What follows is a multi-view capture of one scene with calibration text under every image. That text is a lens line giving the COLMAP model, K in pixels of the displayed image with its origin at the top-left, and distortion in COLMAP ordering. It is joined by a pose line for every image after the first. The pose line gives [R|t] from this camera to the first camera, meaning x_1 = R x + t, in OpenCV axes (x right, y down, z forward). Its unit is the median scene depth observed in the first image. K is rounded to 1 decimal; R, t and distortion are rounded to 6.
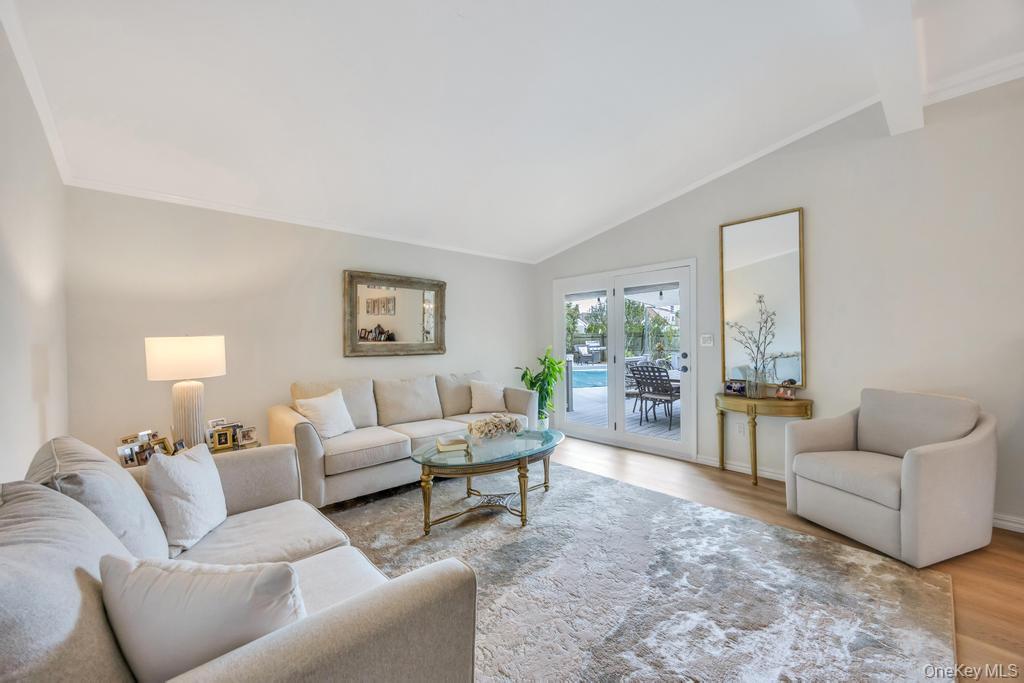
lens RADIAL K [[394.9, 0, 512.7], [0, 394.9, 342.5], [0, 0, 1]] dist [-0.000783, 0.000091]
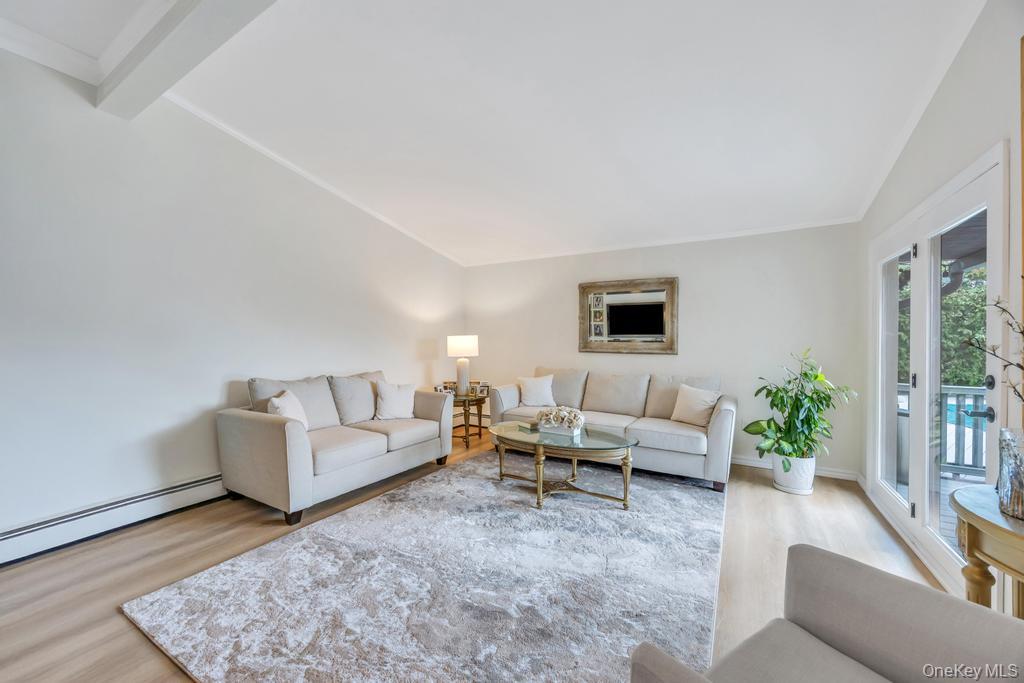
lens RADIAL K [[394.9, 0, 512.7], [0, 394.9, 342.5], [0, 0, 1]] dist [-0.000783, 0.000091]
pose [[0.297399, 0.009705, -0.954704, 0.847874], [-0.014919, 0.999873, 0.005516, 0.002606], [0.954637, 0.012603, 0.297506, 0.493133]]
